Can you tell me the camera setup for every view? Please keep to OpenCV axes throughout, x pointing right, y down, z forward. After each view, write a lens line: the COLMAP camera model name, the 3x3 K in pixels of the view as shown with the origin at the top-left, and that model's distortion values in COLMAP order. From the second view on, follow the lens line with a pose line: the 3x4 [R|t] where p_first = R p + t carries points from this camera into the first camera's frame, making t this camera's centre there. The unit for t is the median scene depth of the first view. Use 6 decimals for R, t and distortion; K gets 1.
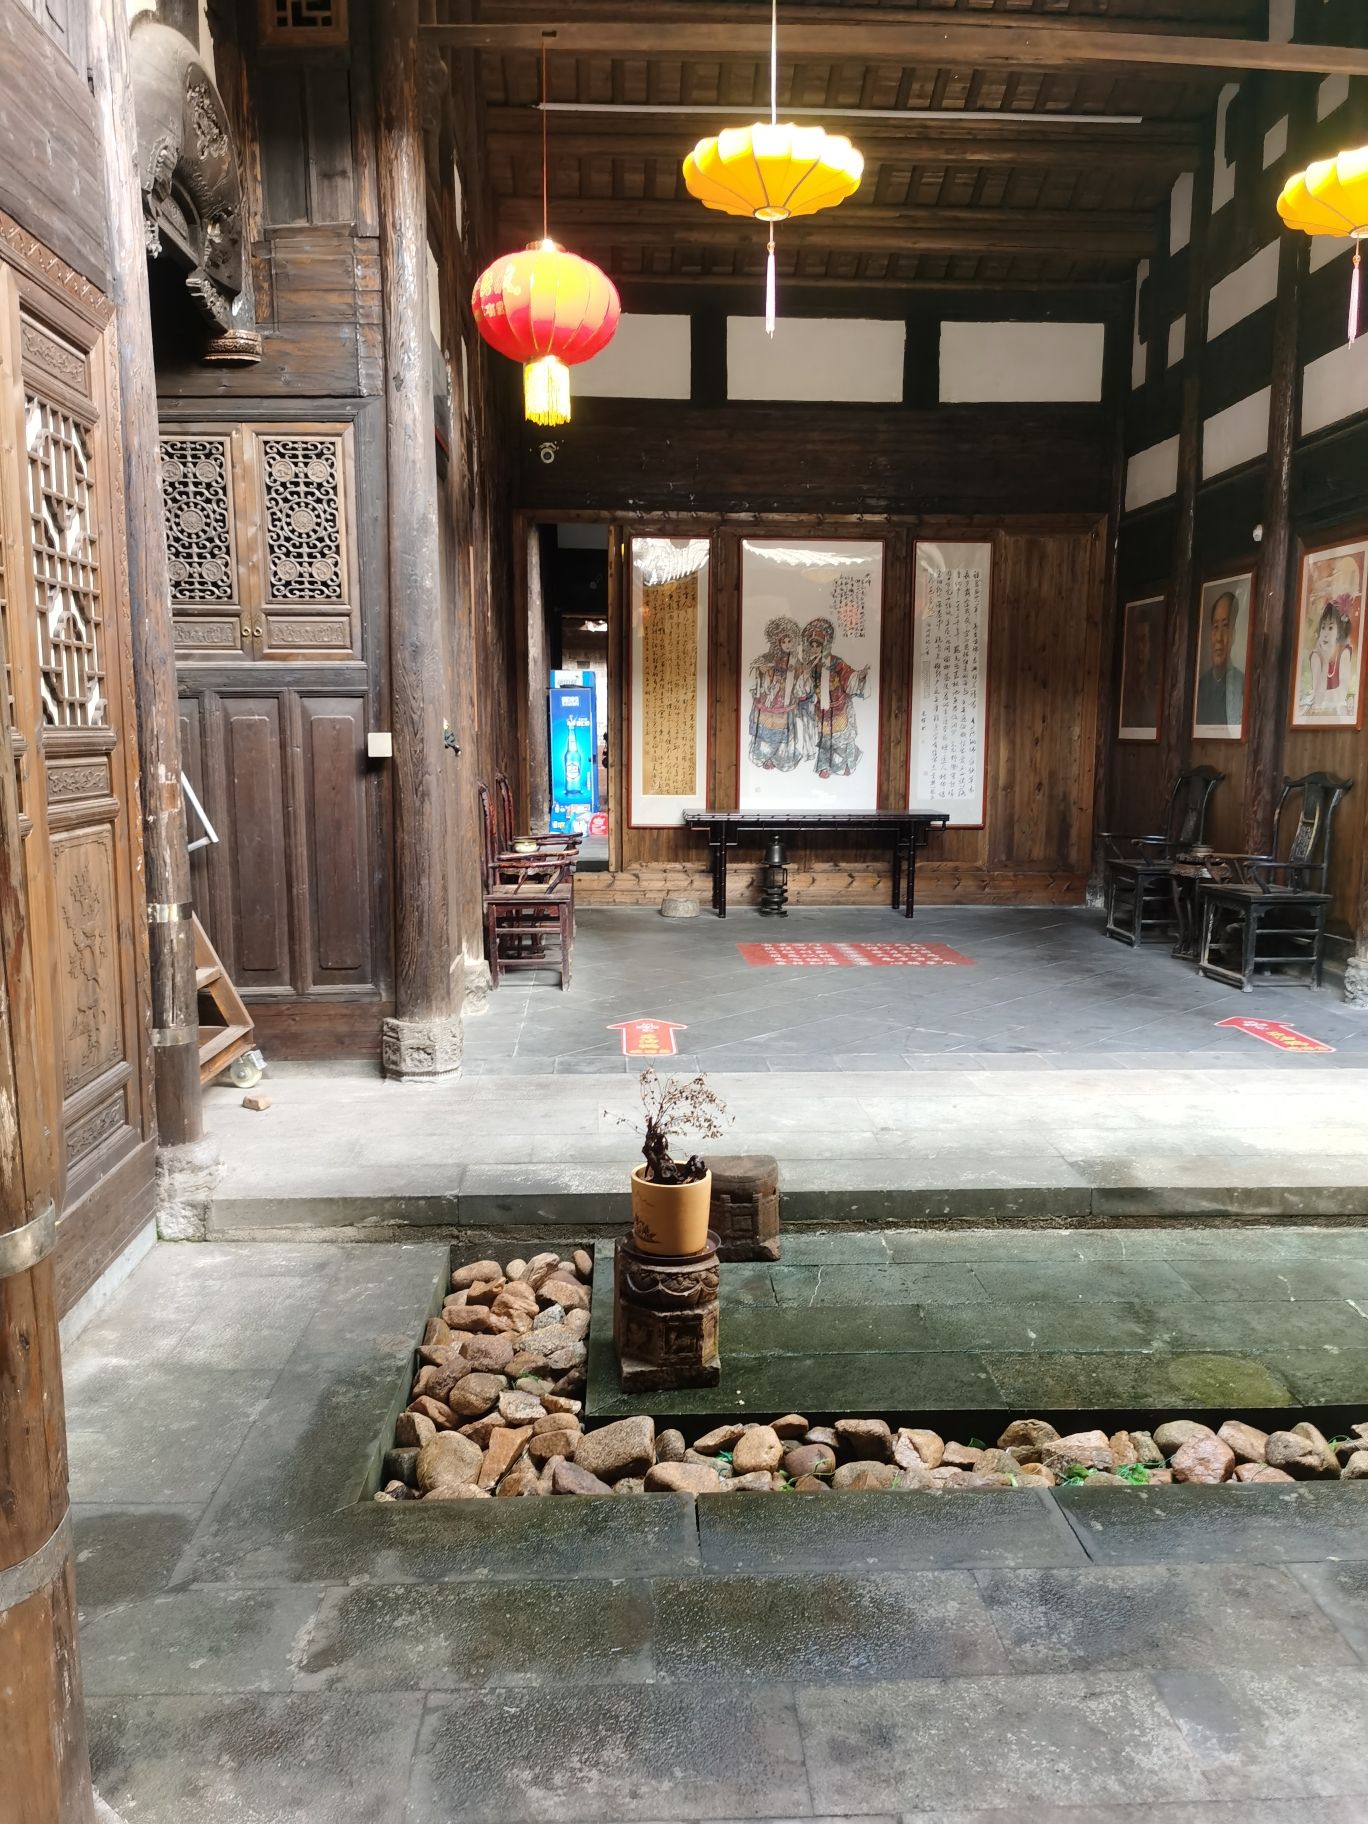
lens RADIAL K [[1421.3, 0, 659.2], [0, 1421.3, 965.7], [0, 0, 1]] dist [0.019166, -0.048378]
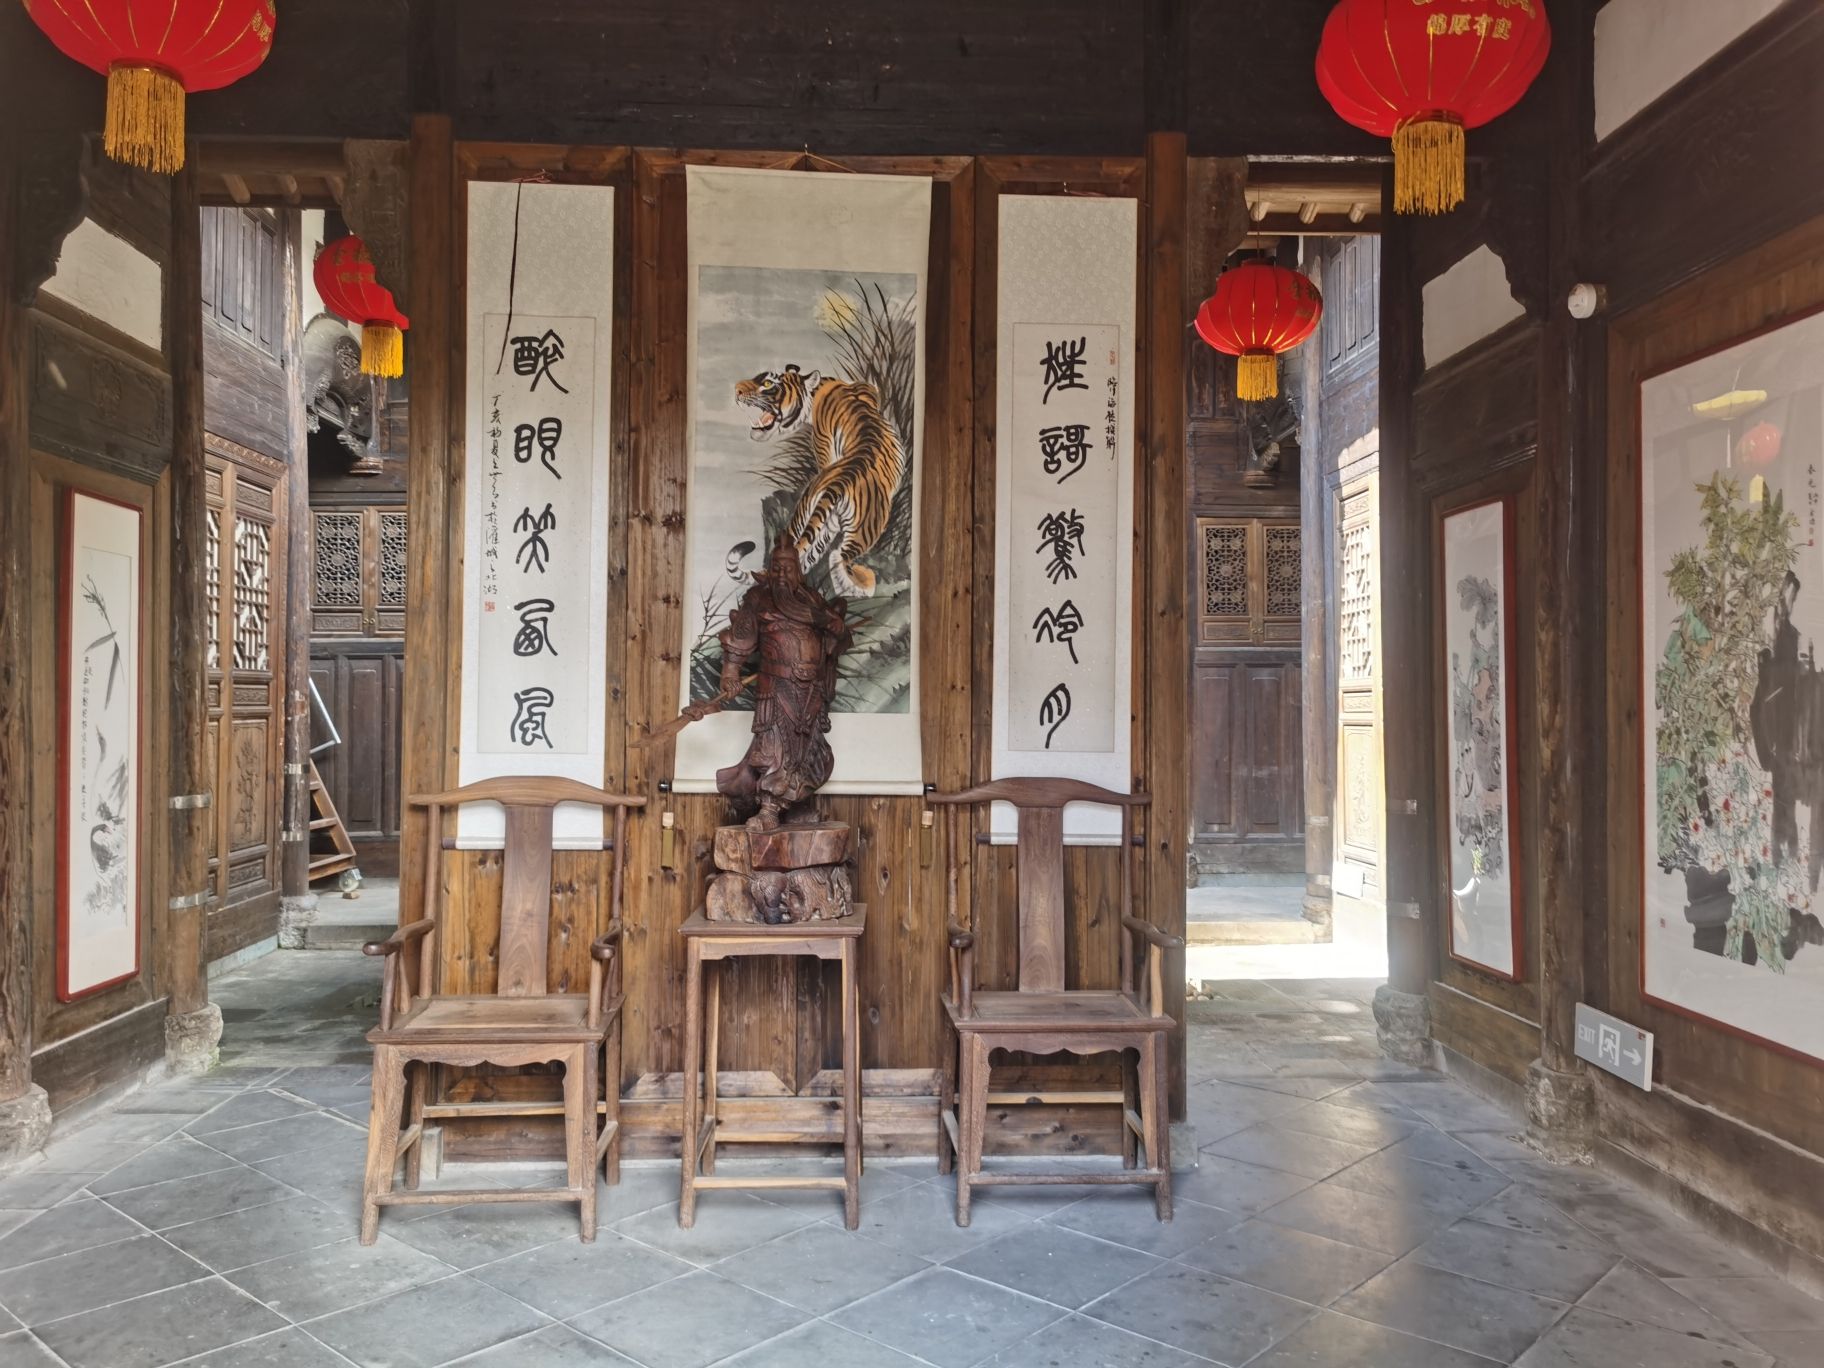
lens RADIAL K [[1421.3, 0, 916.6], [0, 1421.3, 683.7], [0, 0, 1]] dist [0.019166, -0.048378]
pose [[0.999754, 0.000446, 0.022183, 0.426323], [0.003546, 0.983737, -0.179579, 0.189797], [-0.021902, 0.179613, 0.983493, -0.874163]]
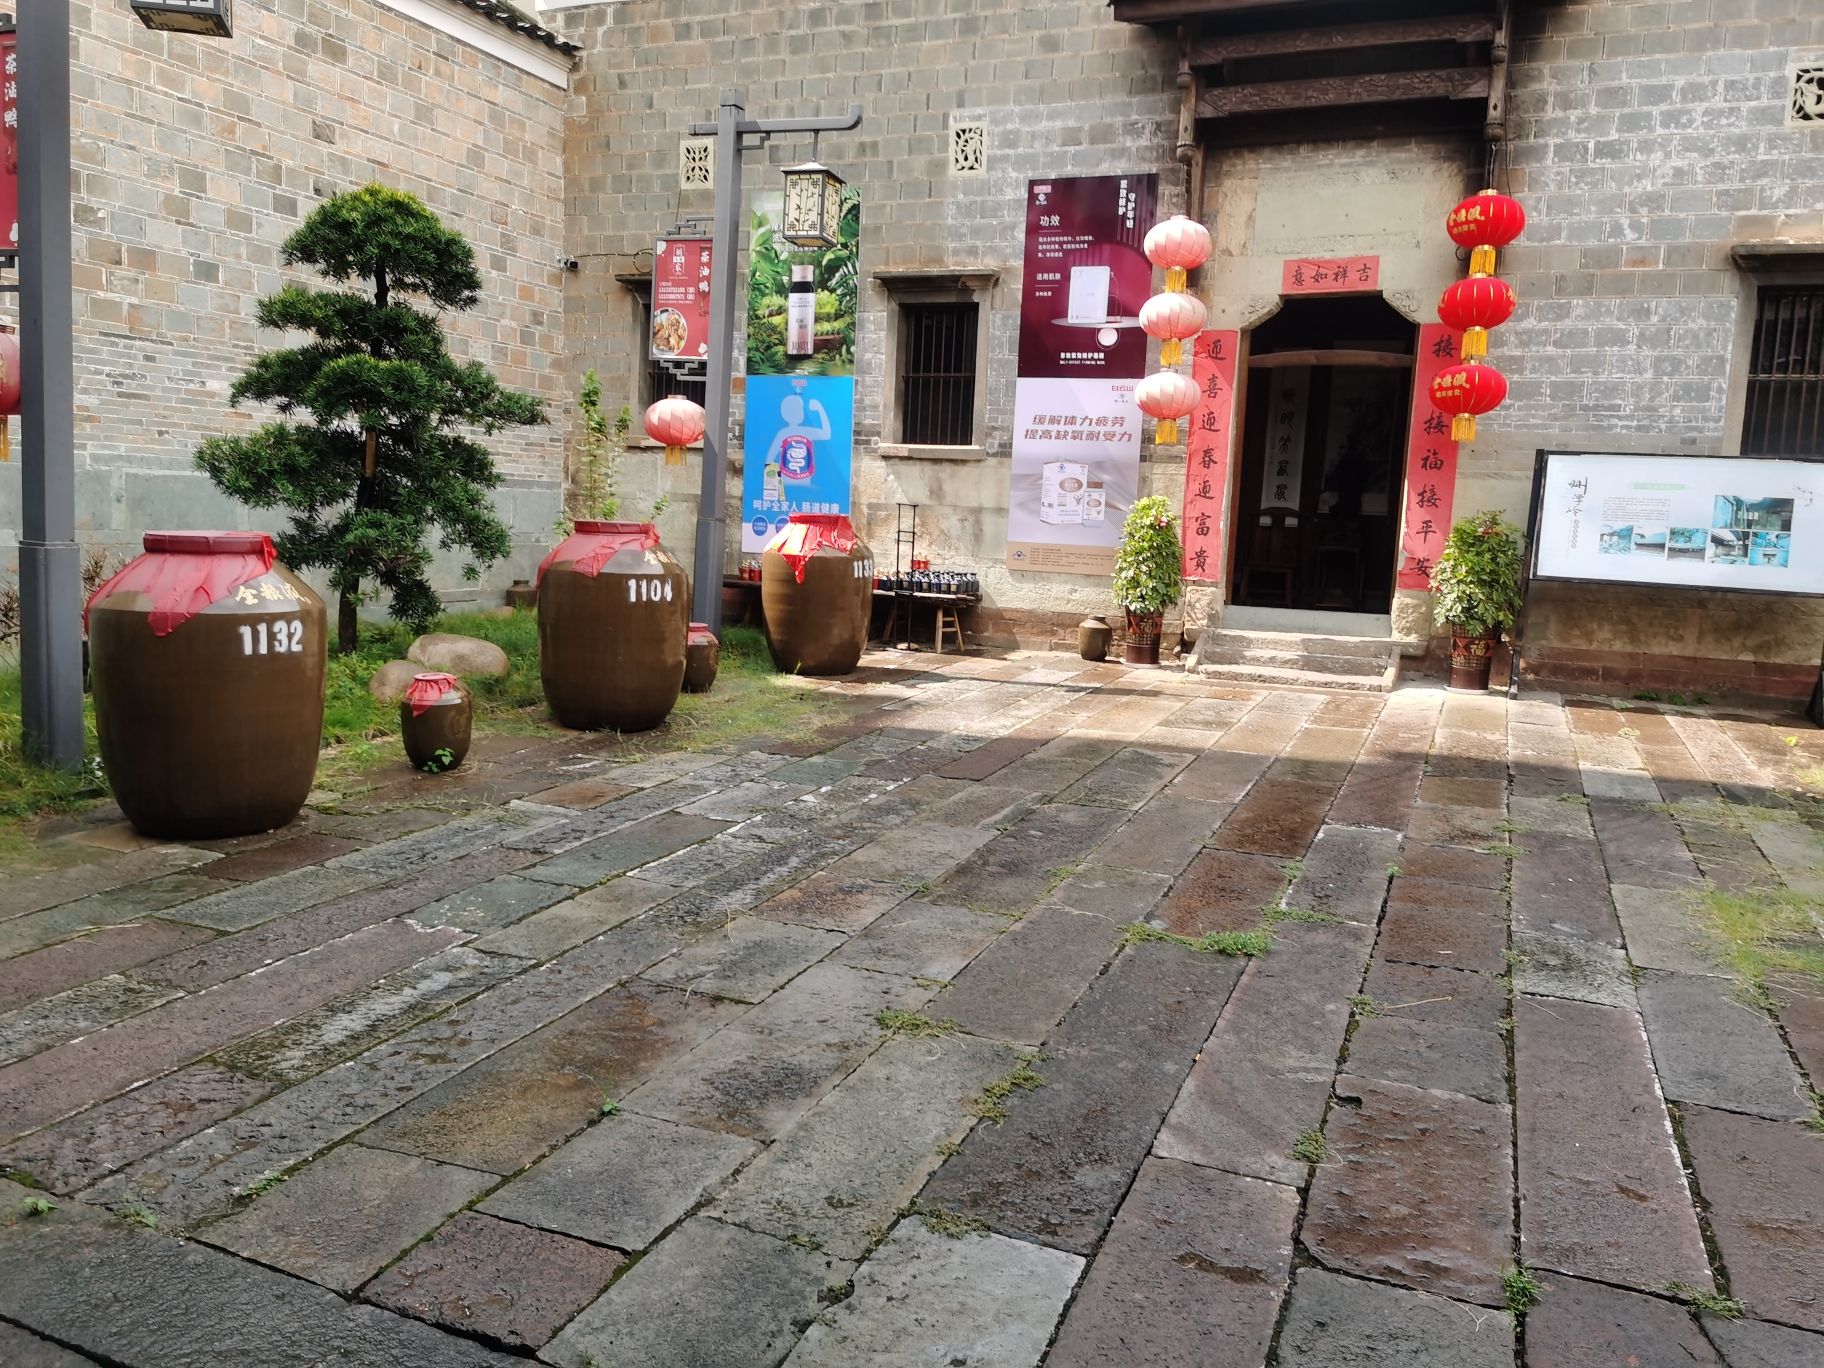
lens RADIAL K [[1421.3, 0, 911.4], [0, 1421.3, 678.7], [0, 0, 1]] dist [0.019166, -0.048378]
pose [[0.912545, 0.089903, -0.398972, 1.346457], [-0.102661, 0.994659, -0.010676, 1.259257], [0.395881, 0.050701, 0.916901, -7.236578]]
